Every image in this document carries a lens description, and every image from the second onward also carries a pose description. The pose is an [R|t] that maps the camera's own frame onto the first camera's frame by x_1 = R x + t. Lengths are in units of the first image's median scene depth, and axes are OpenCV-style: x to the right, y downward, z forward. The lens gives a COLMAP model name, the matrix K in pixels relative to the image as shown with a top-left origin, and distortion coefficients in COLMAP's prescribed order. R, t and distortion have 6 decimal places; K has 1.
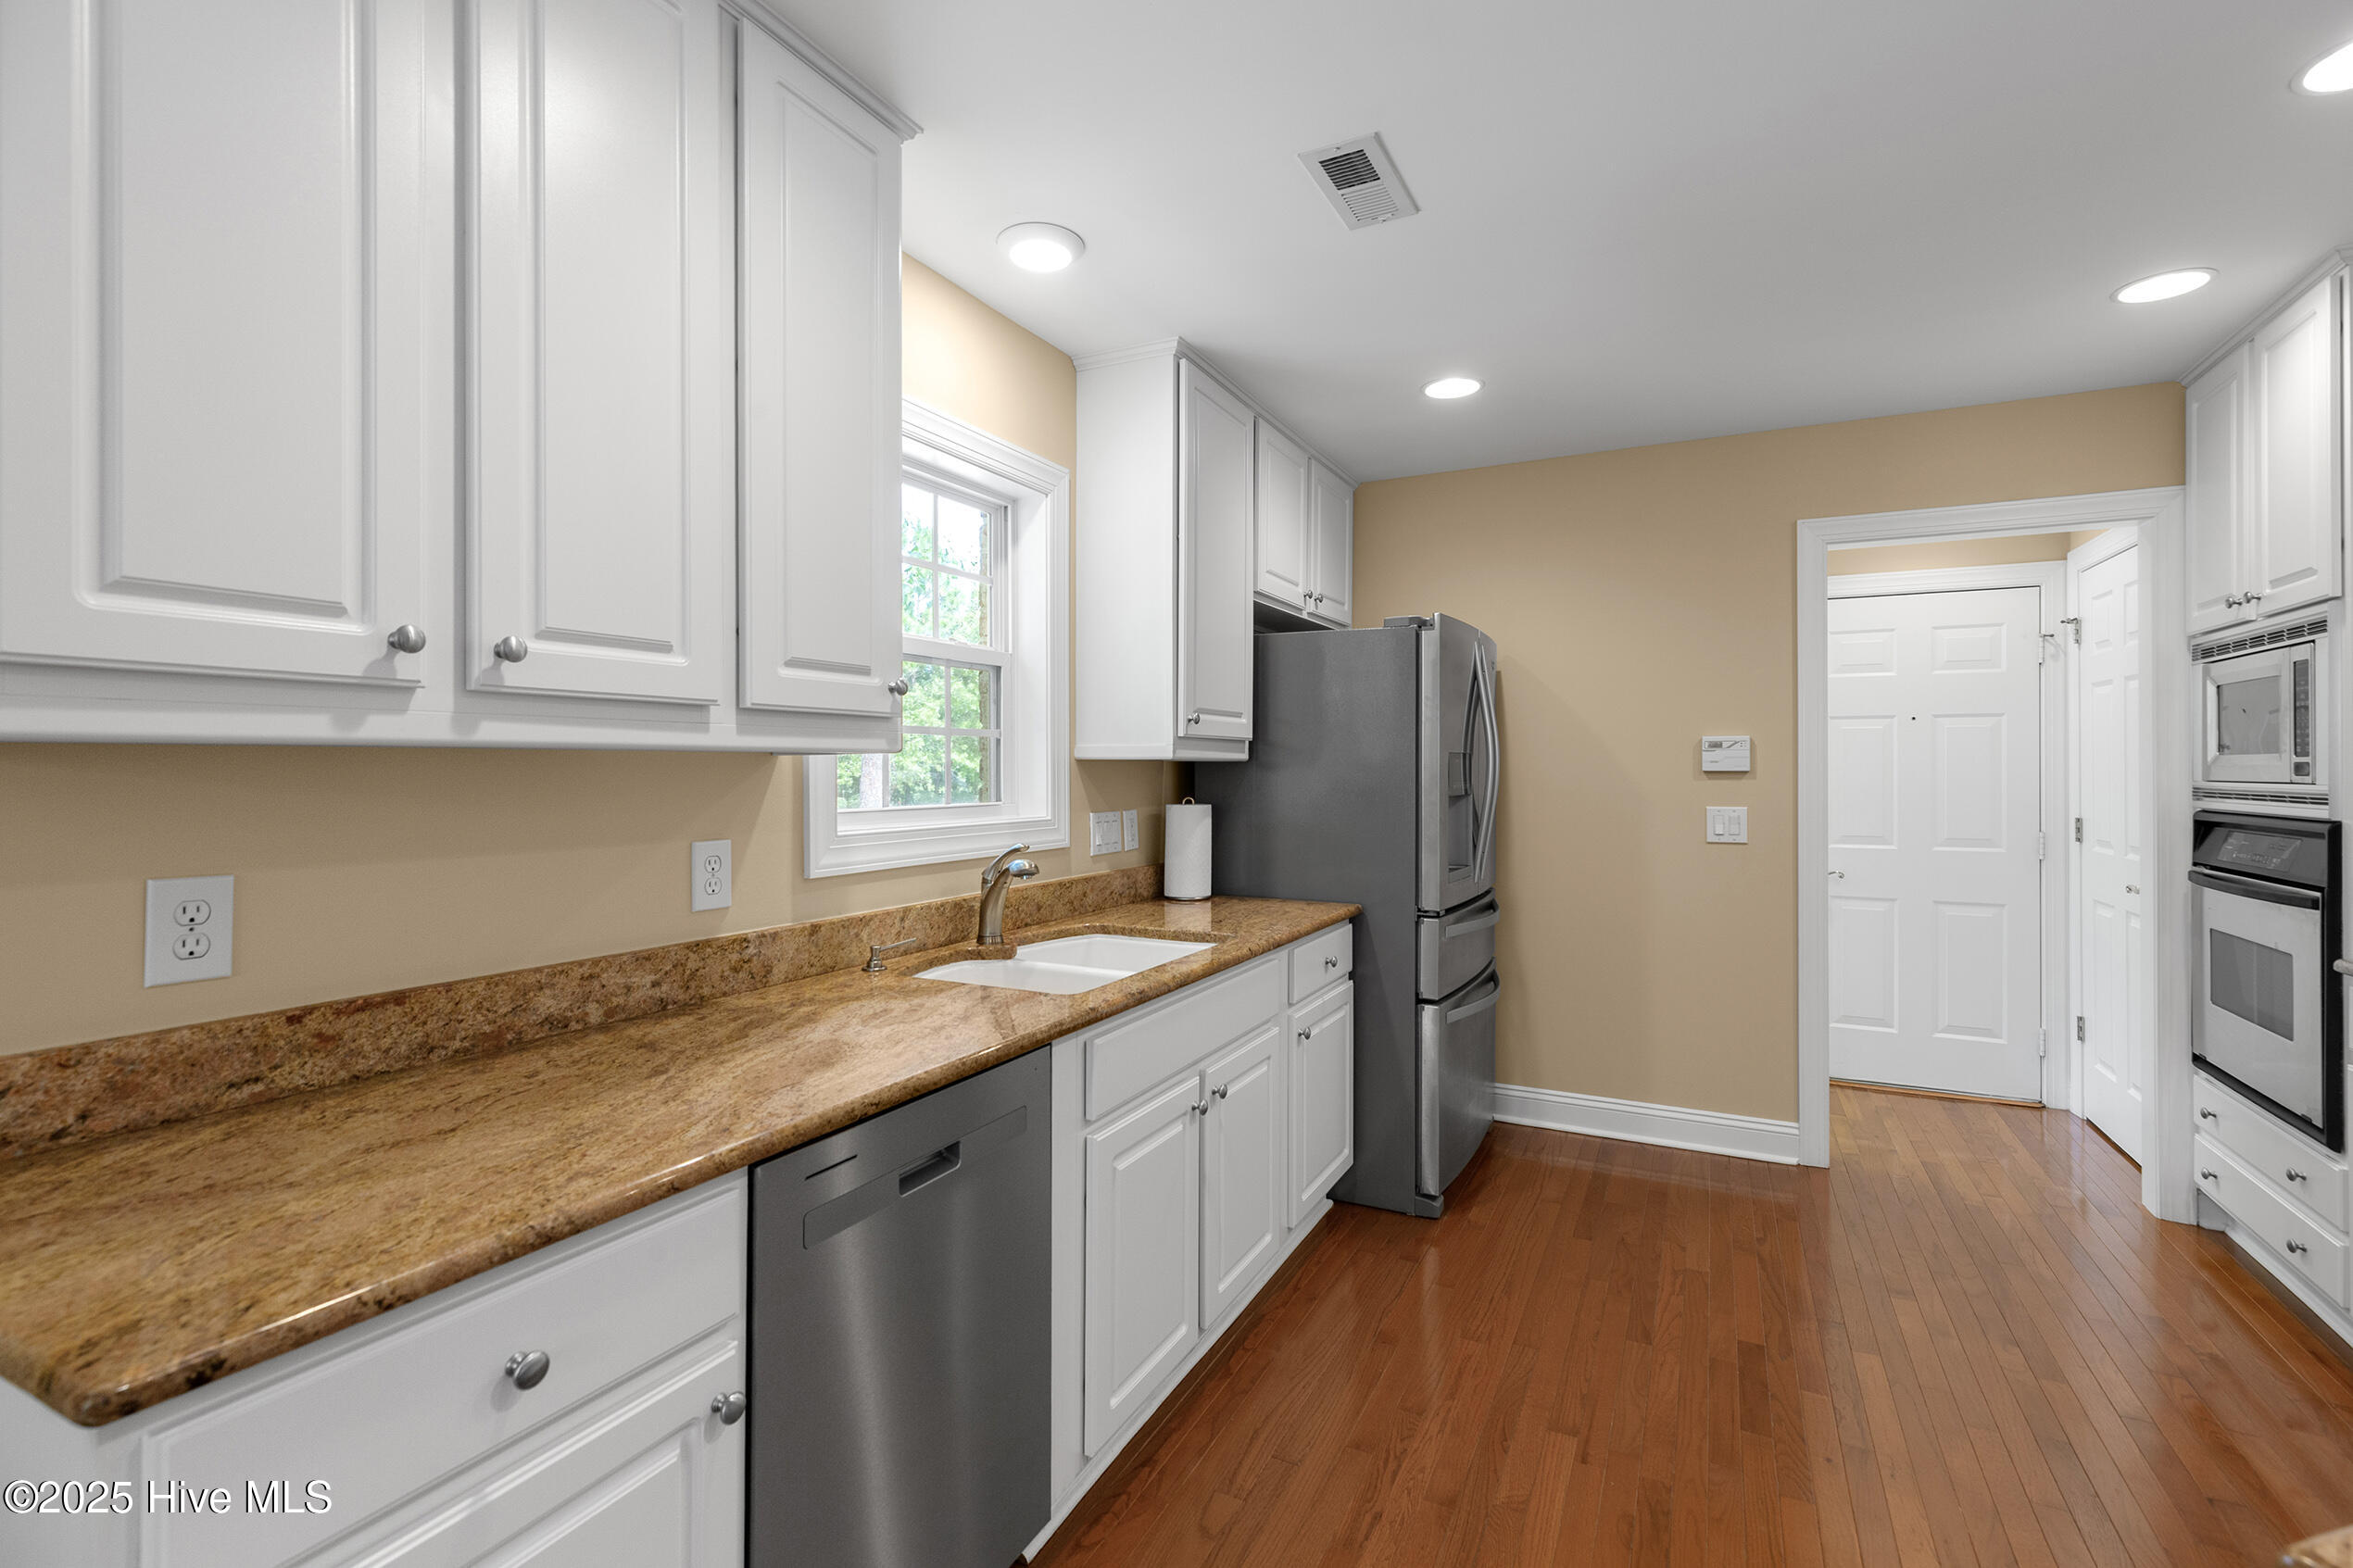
lens RADIAL K [[1063.0, 0, 1167.4], [0, 1063.0, 760.2], [0, 0, 1]] dist [0.009880, -0.003468]
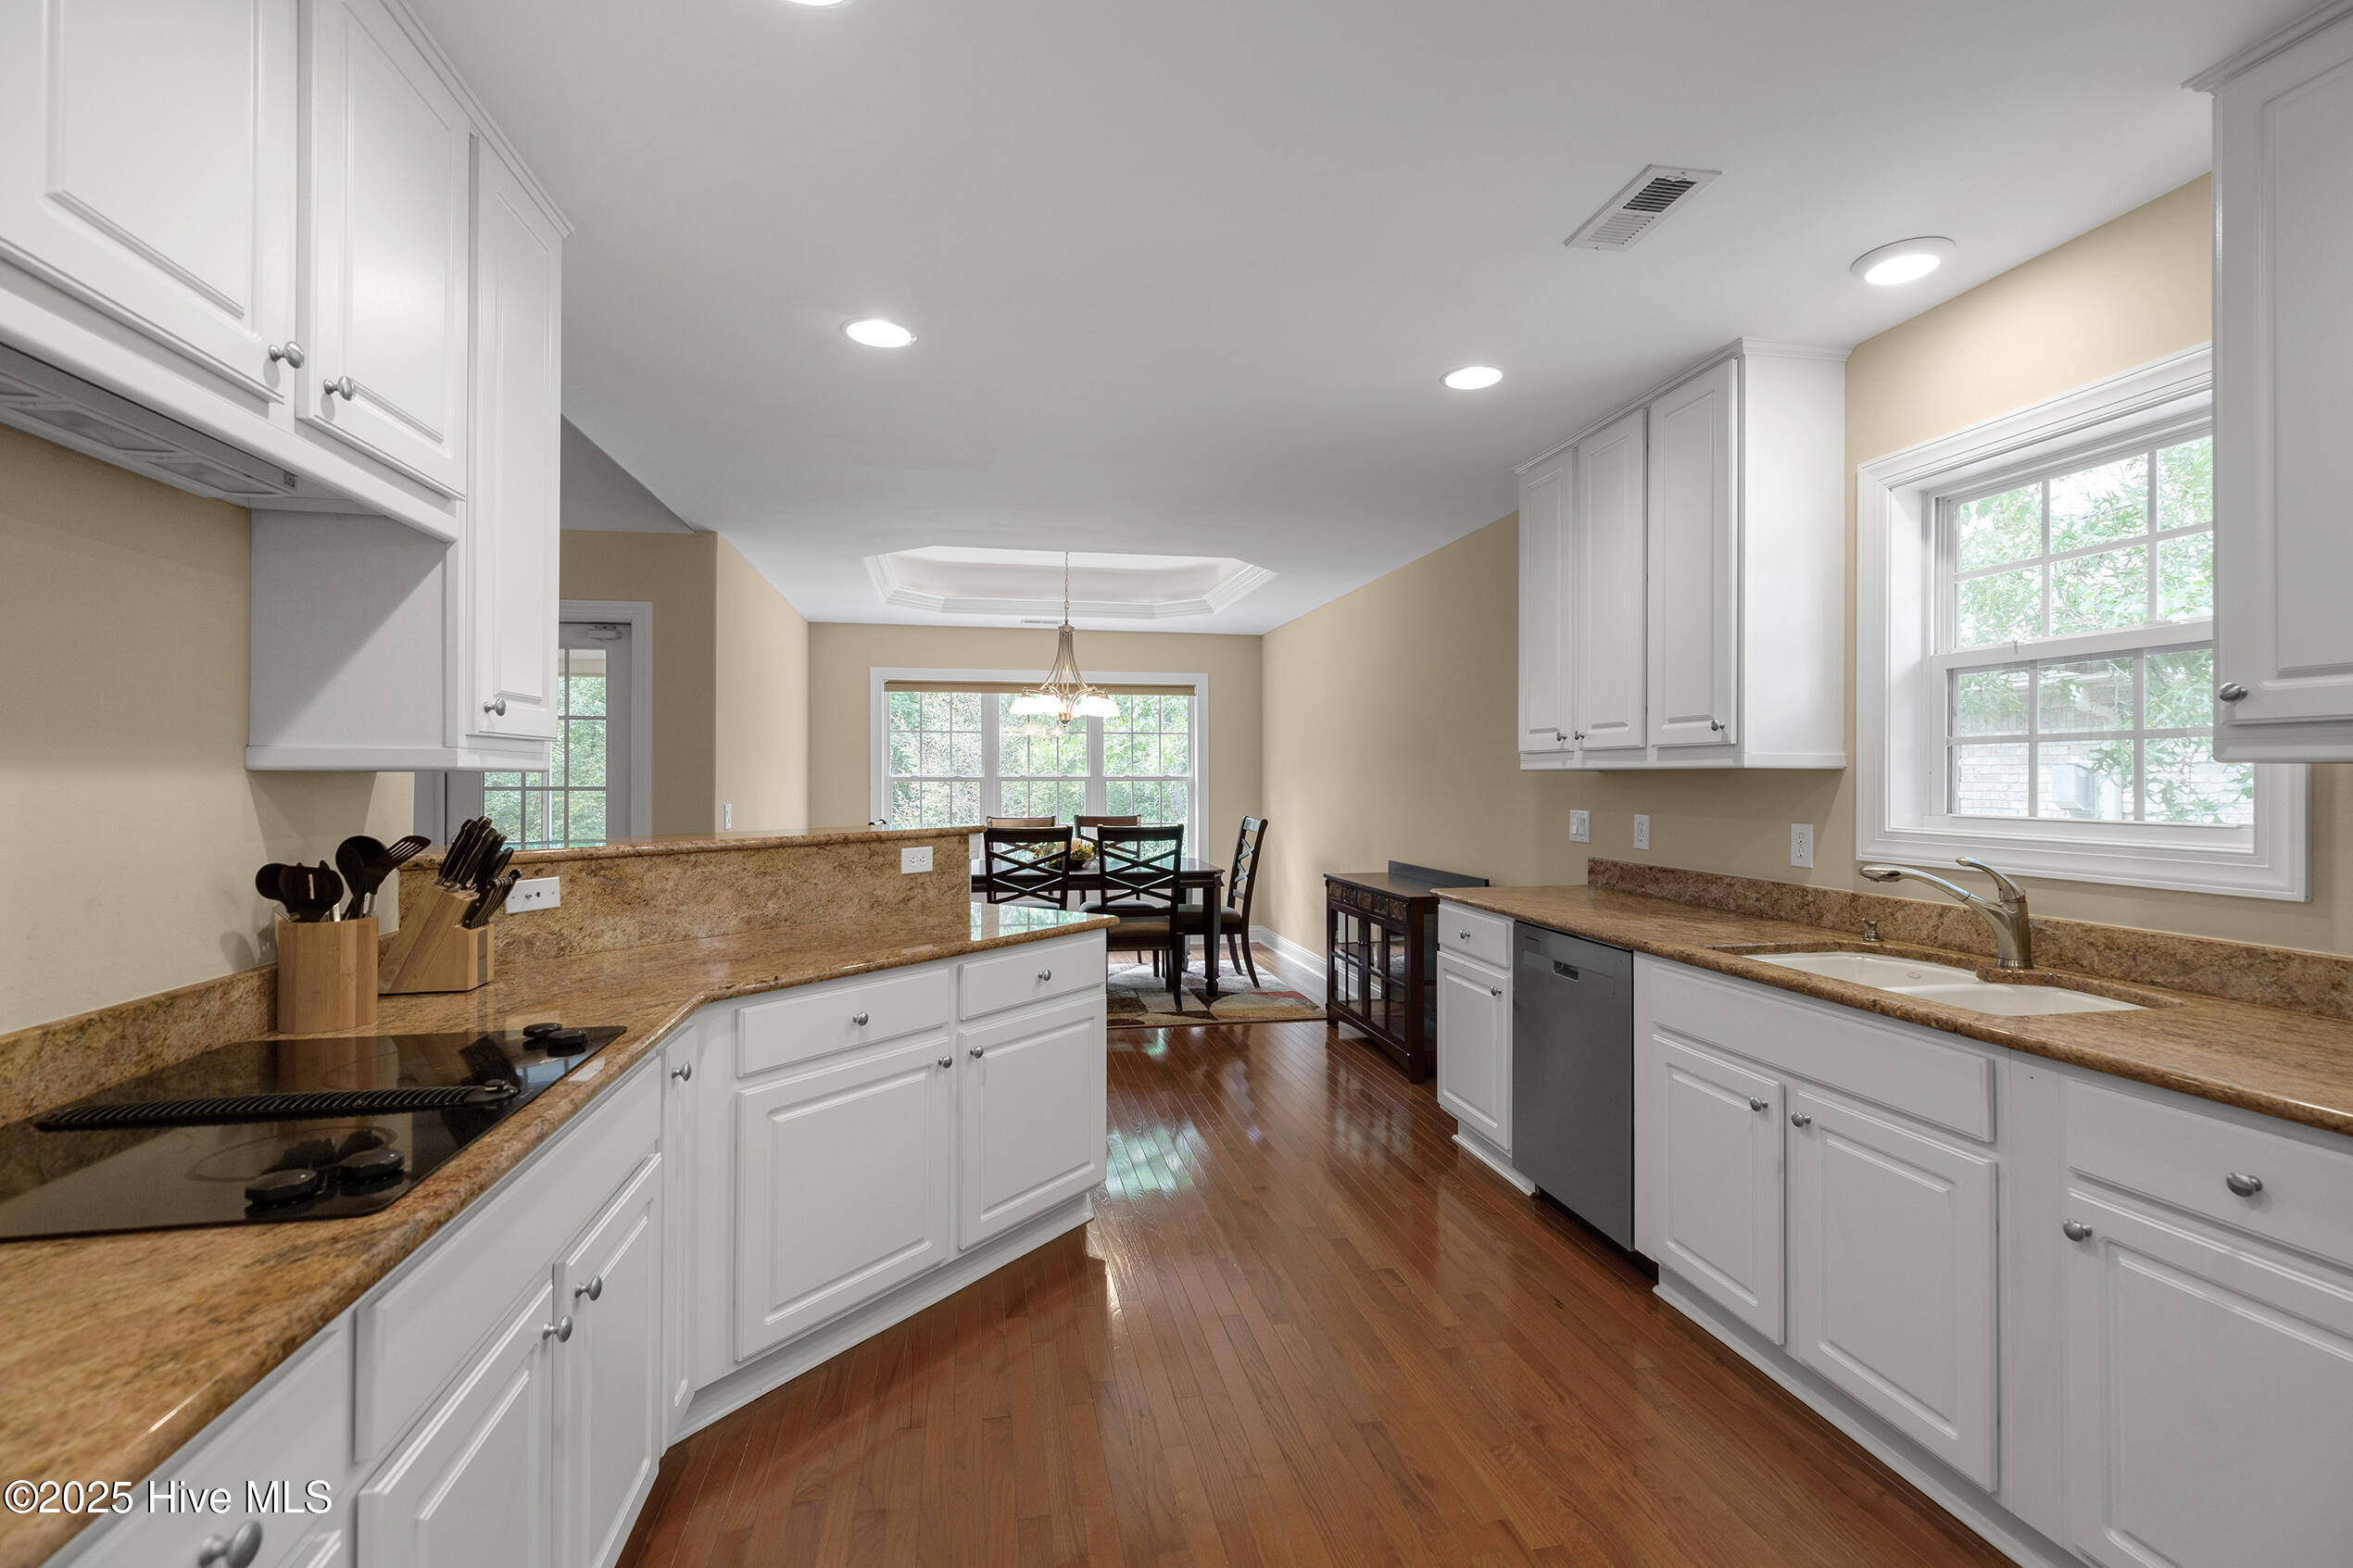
lens RADIAL K [[1063.0, 0, 1165.7], [0, 1063.0, 781.0], [0, 0, 1]] dist [0.009880, -0.003468]
pose [[-0.796155, -0.000616, -0.605092, 1.368681], [0.001618, 0.999994, -0.003147, 0.016939], [0.605090, -0.003484, -0.796149, 1.807468]]
